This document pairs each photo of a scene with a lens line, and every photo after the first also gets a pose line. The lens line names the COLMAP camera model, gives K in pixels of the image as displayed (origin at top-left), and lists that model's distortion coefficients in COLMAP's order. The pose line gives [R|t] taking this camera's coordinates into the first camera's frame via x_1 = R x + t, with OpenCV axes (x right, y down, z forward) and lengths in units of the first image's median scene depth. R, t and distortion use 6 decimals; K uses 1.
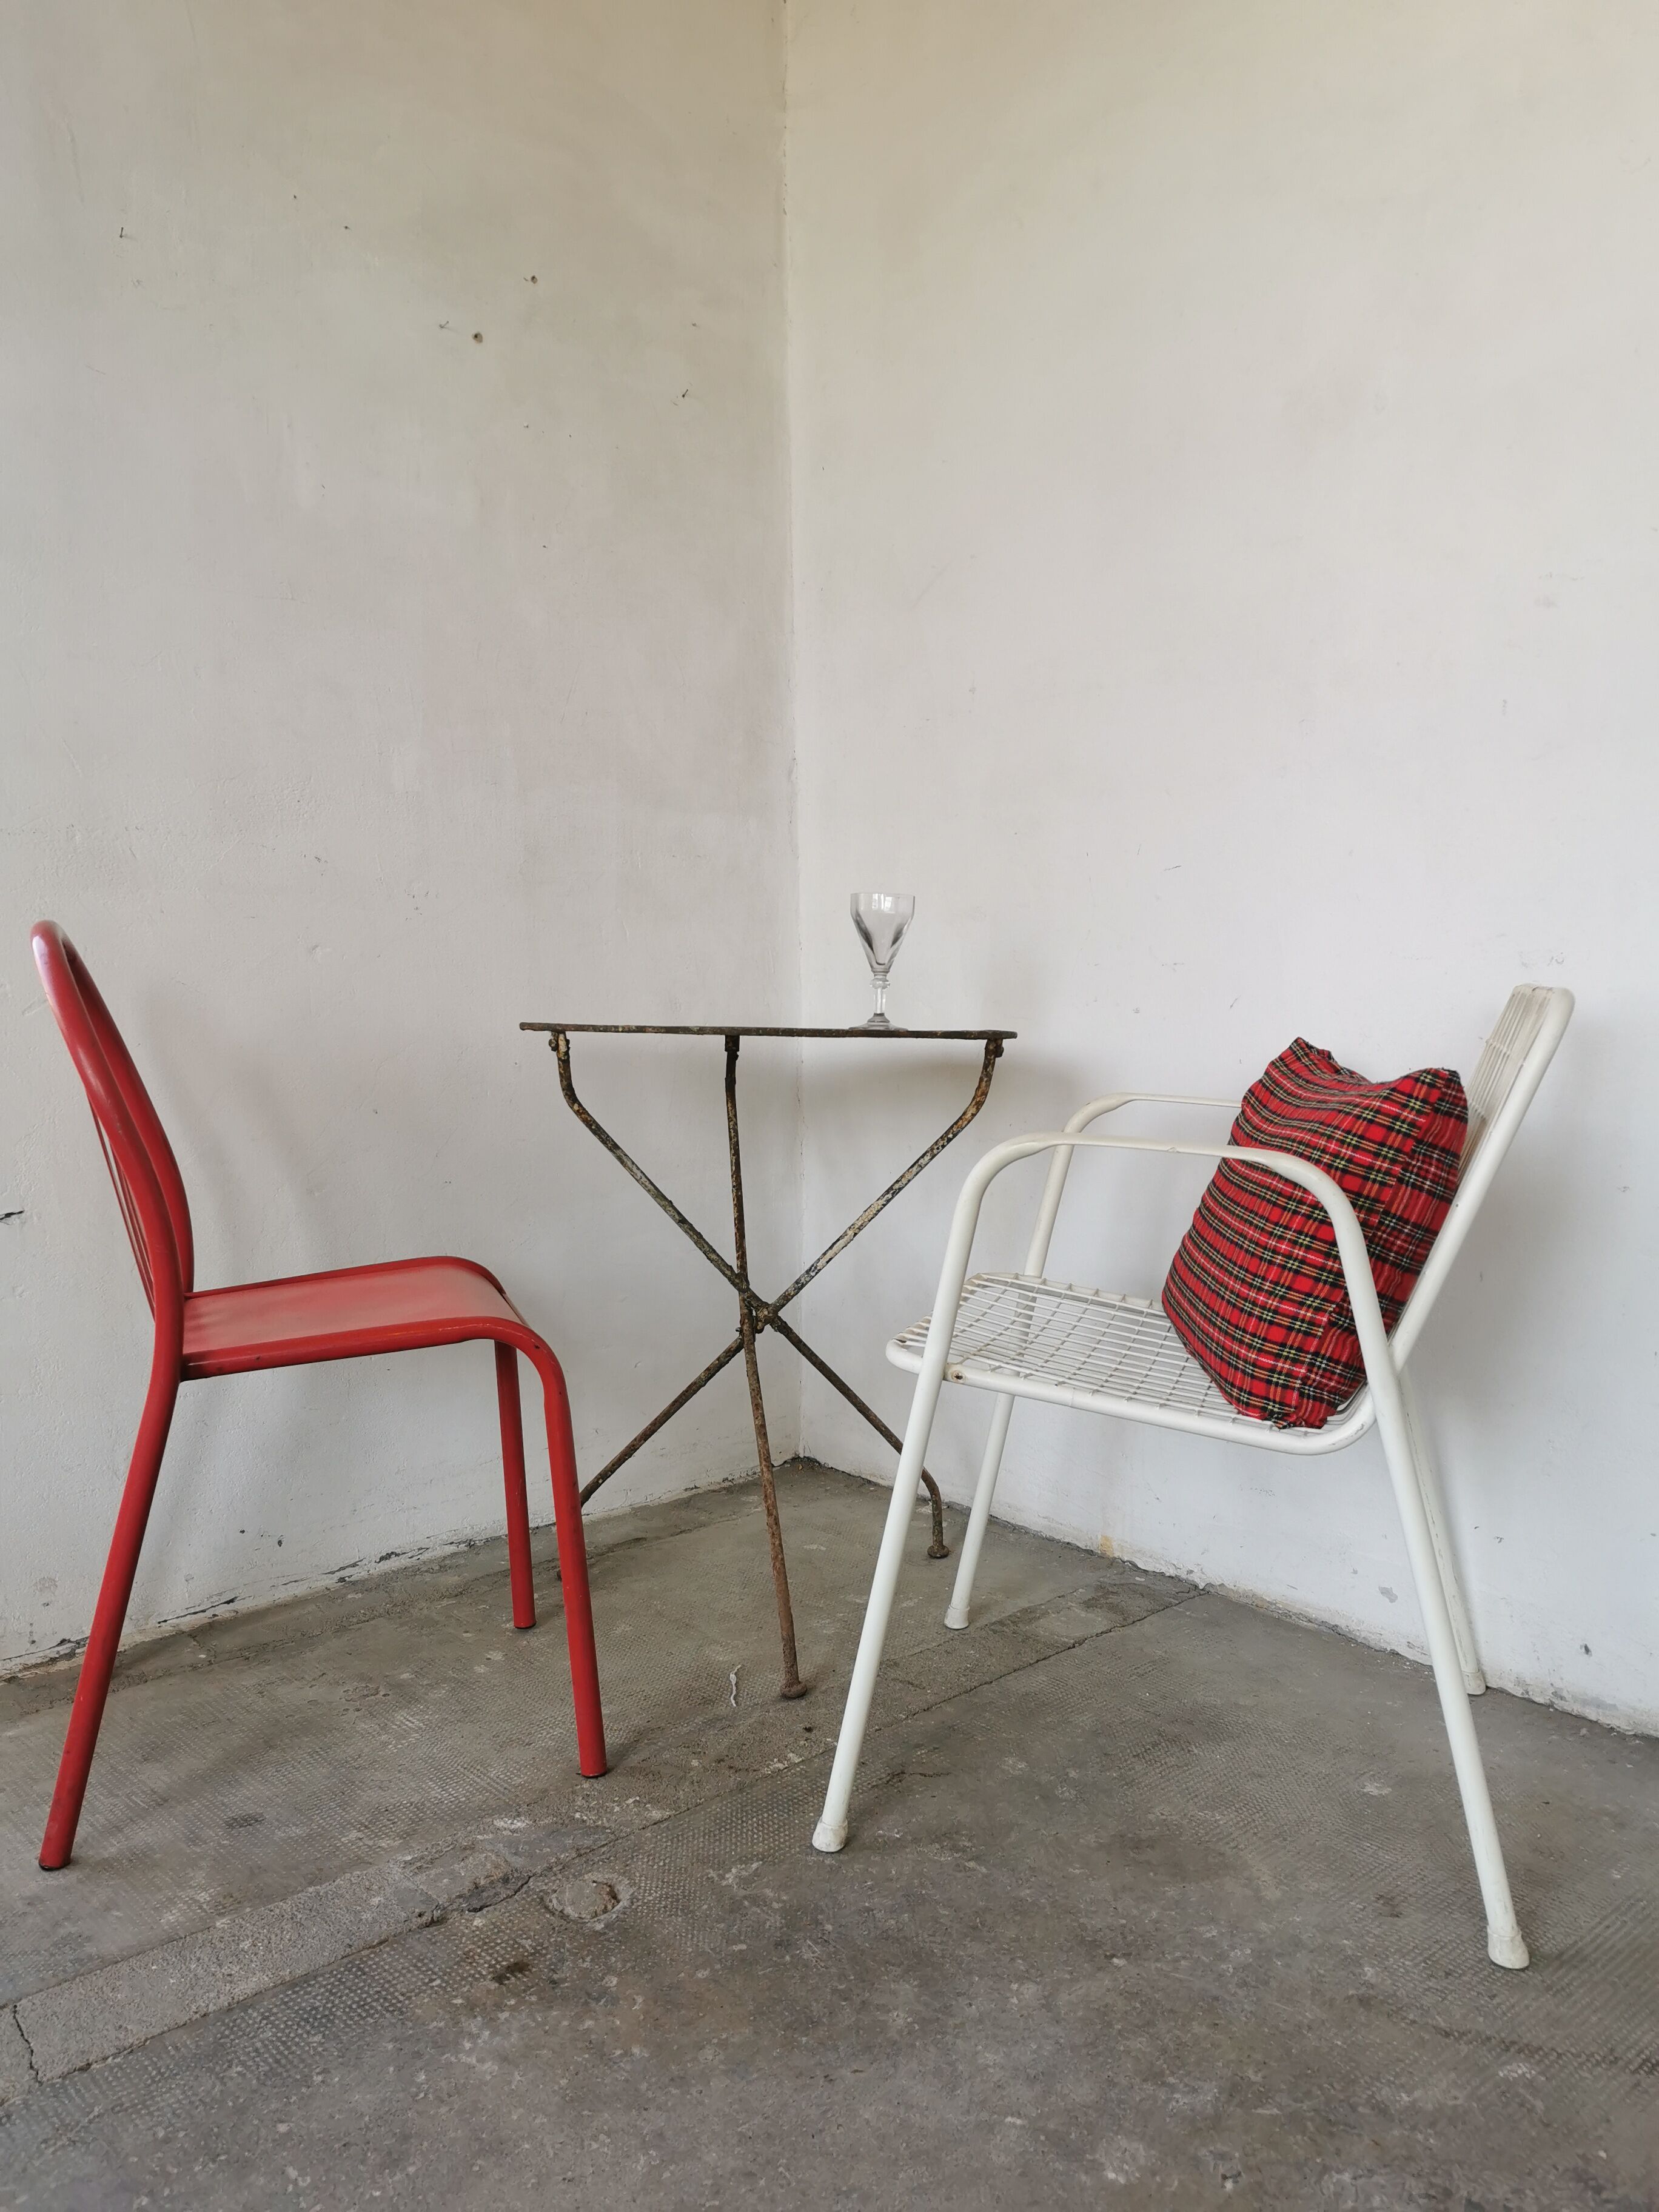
lens RADIAL K [[1740.9, 0, 802.9], [0, 1740.9, 1107.9], [0, 0, 1]] dist [0.063591, -0.091210]
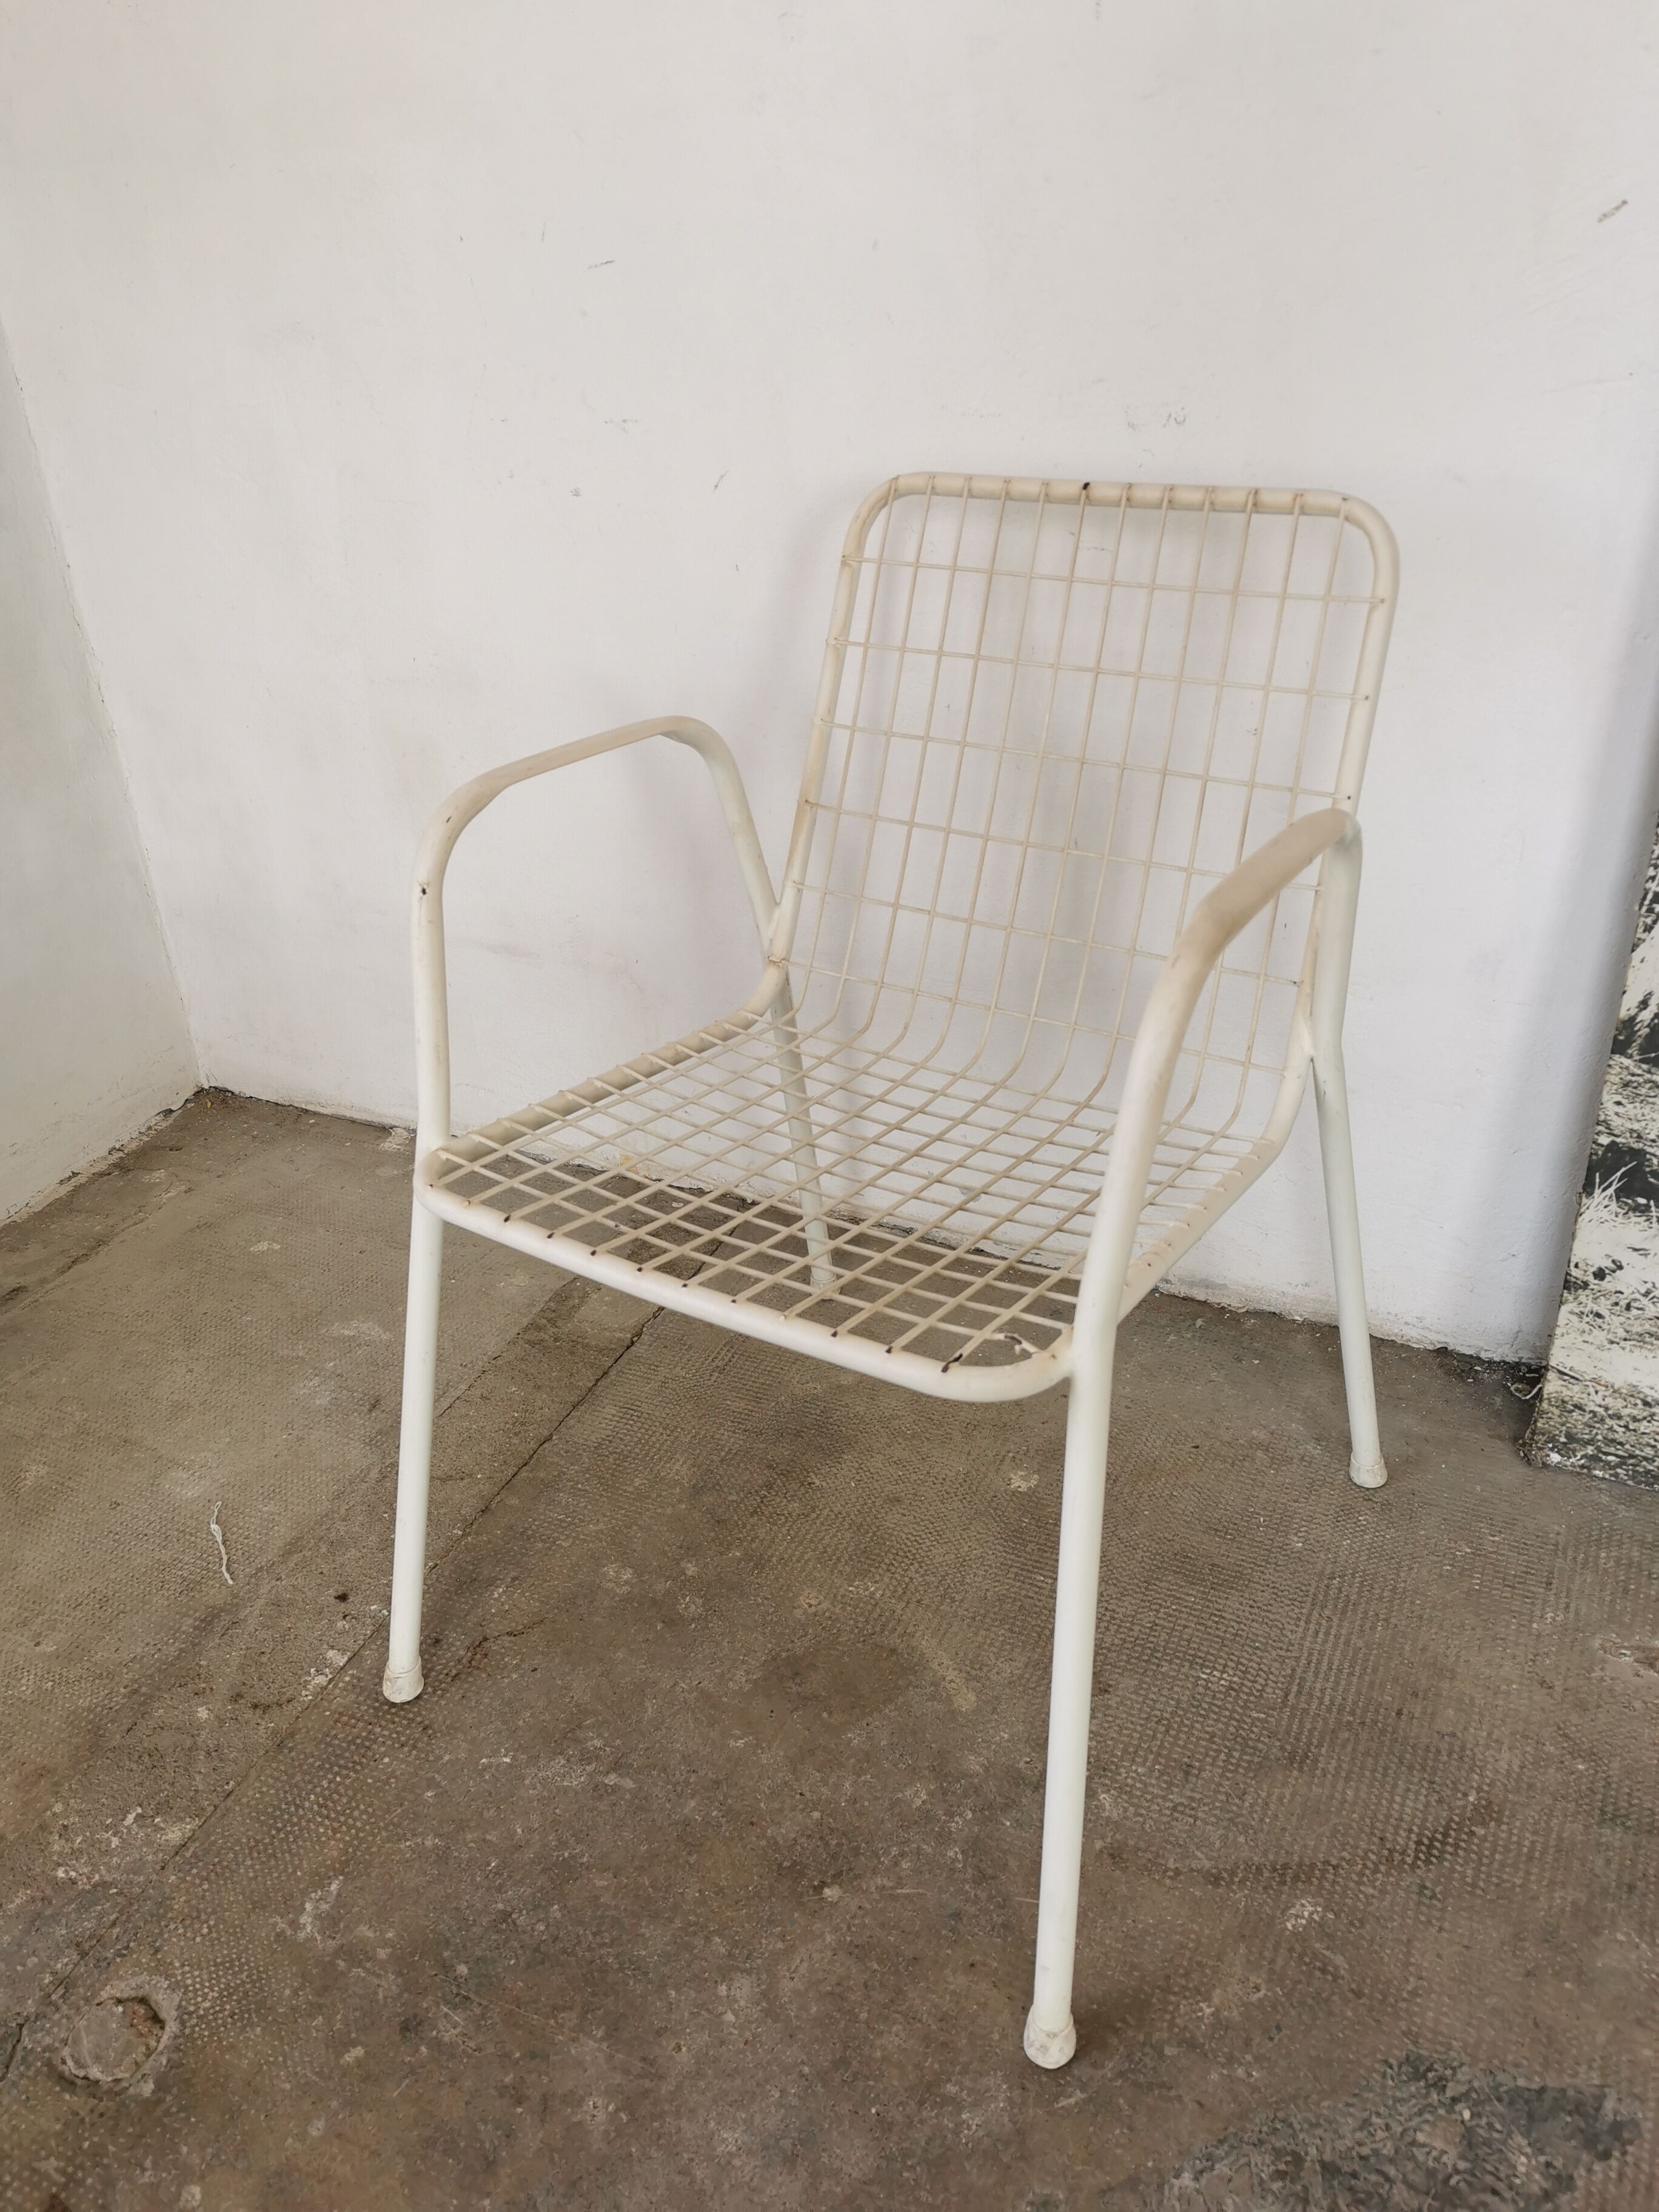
lens RADIAL K [[1740.9, 0, 816.6], [0, 1740.9, 1088.8], [0, 0, 1]] dist [0.063591, -0.091210]
pose [[0.919241, -0.231054, 0.318765, 0.000784], [0.088463, 0.910189, 0.404636, -0.167568], [-0.383629, -0.343759, 0.857122, 0.409260]]
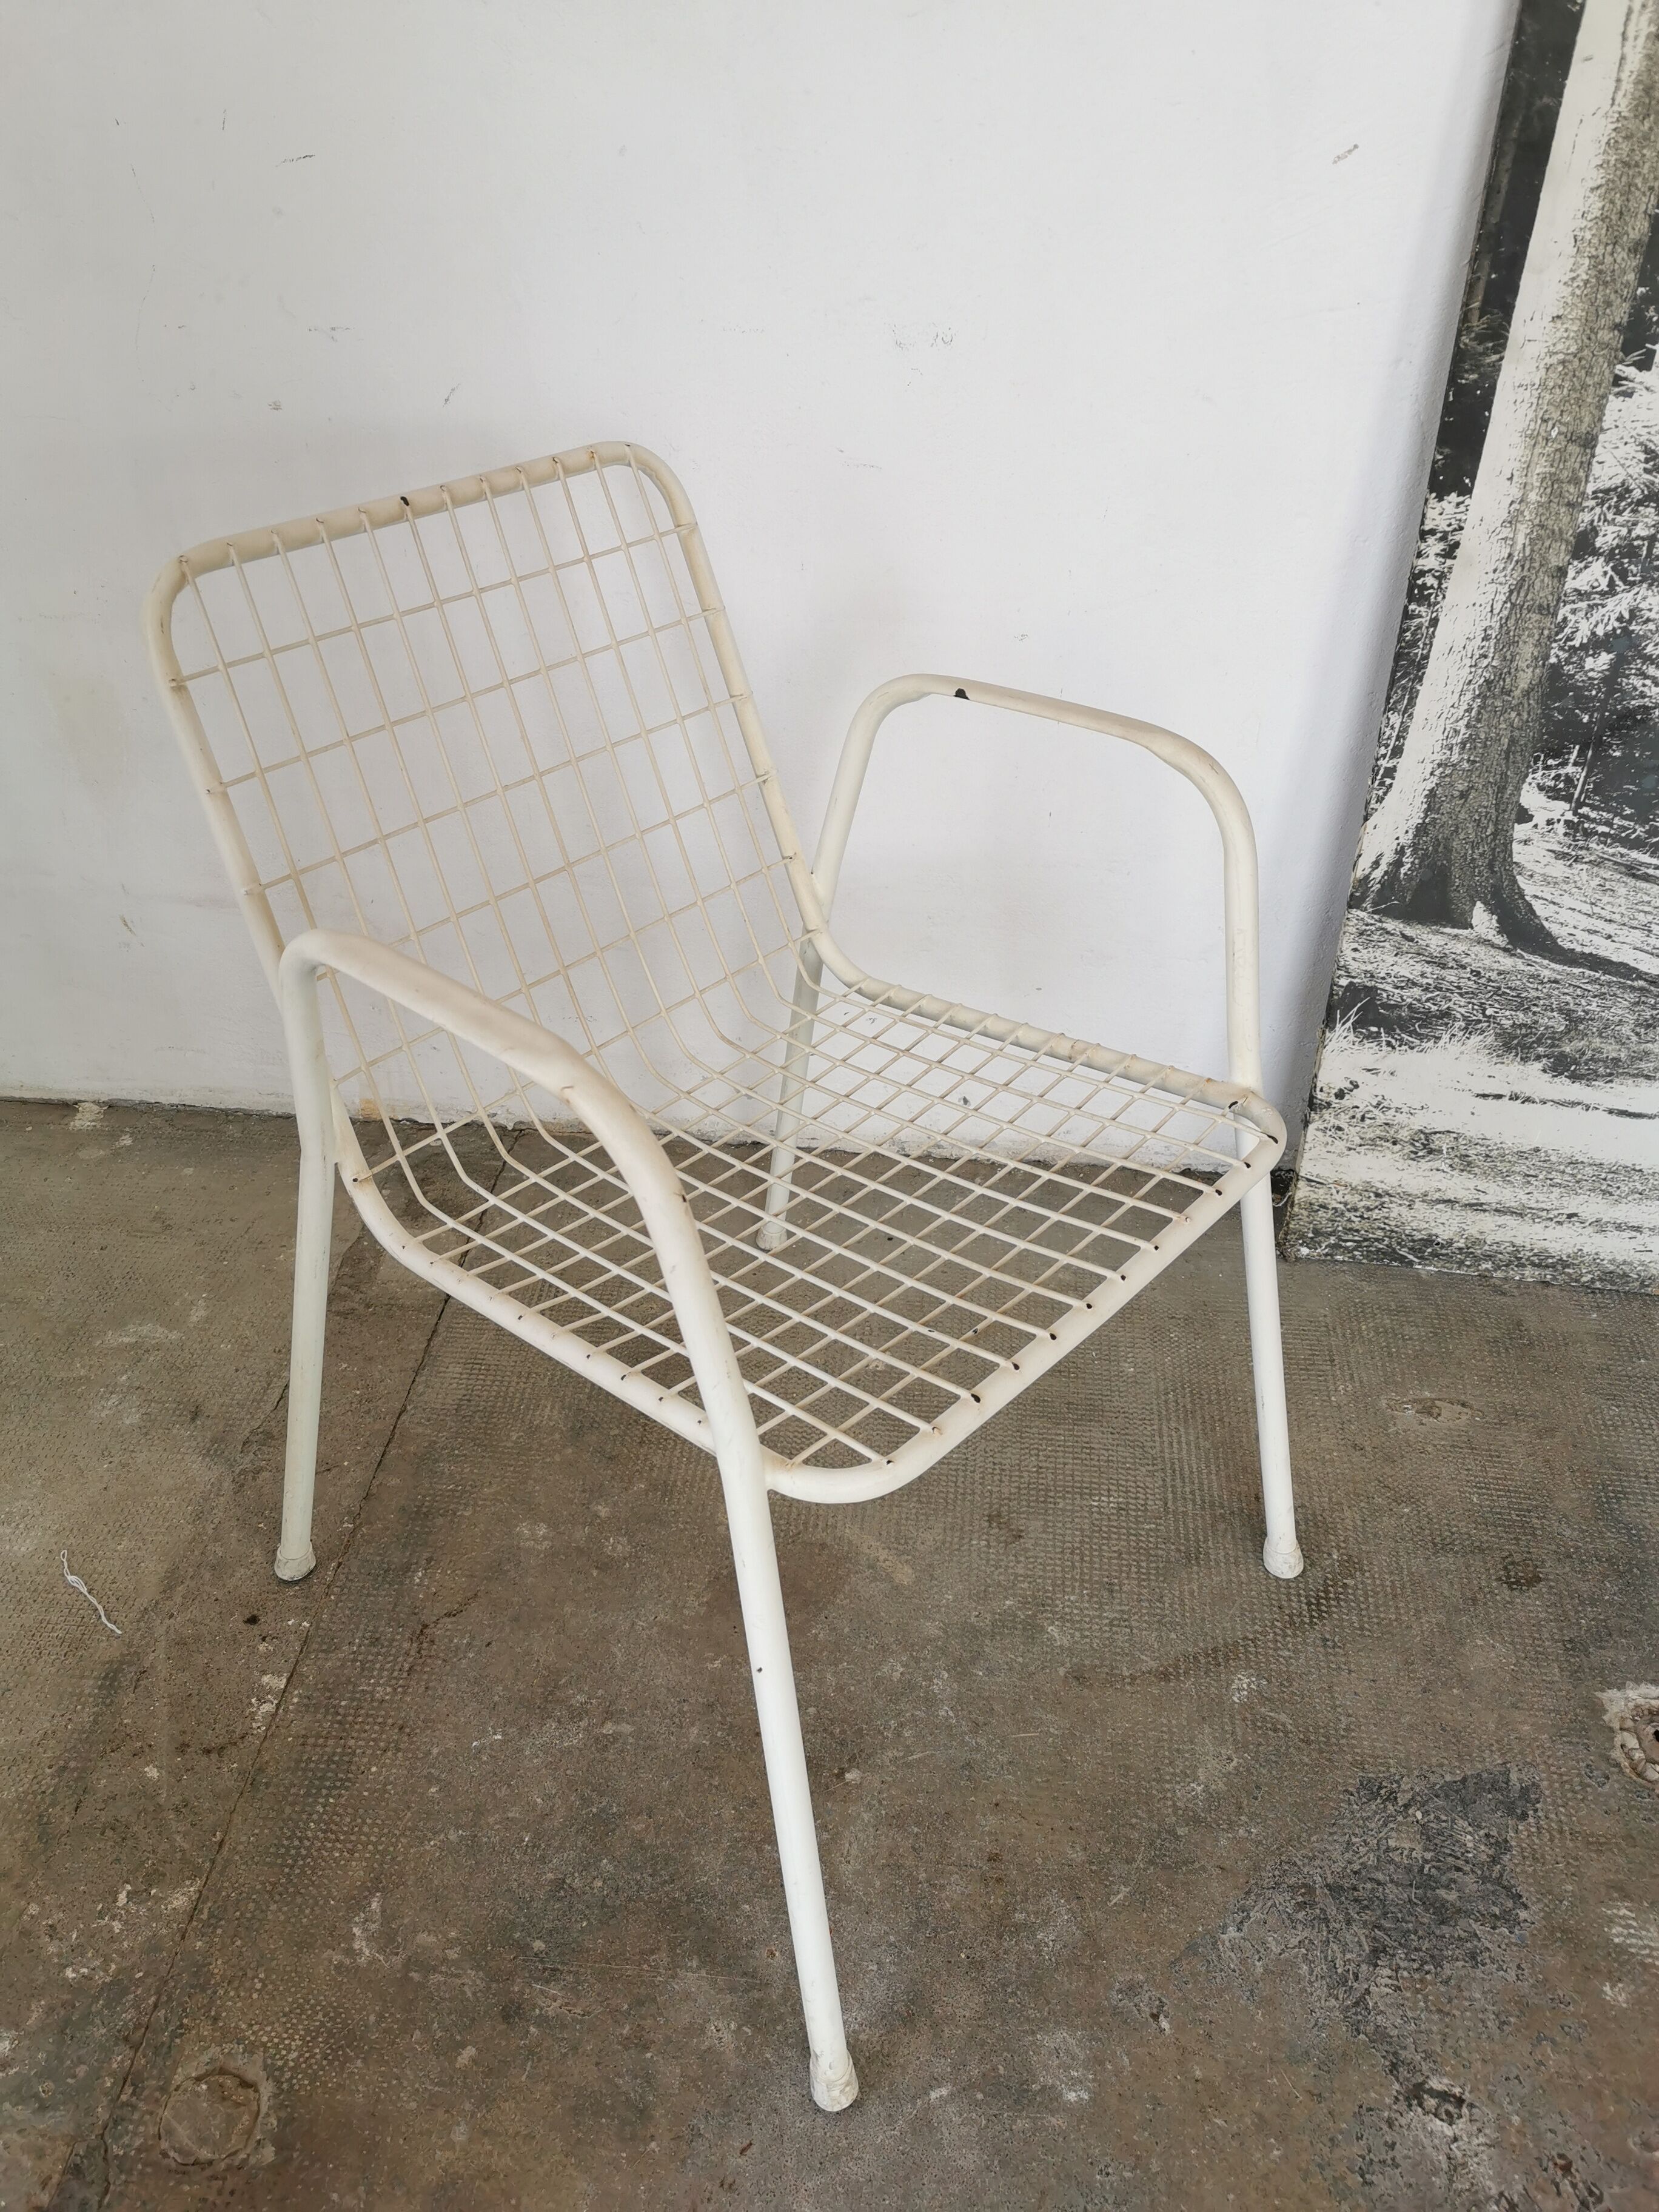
lens RADIAL K [[1740.9, 0, 825.7], [0, 1740.9, 1092.5], [0, 0, 1]] dist [0.063591, -0.091210]
pose [[0.736268, -0.392254, 0.551405, -0.168668], [0.058140, 0.848511, 0.525975, -0.250224], [-0.674188, -0.355199, 0.647537, 0.526976]]
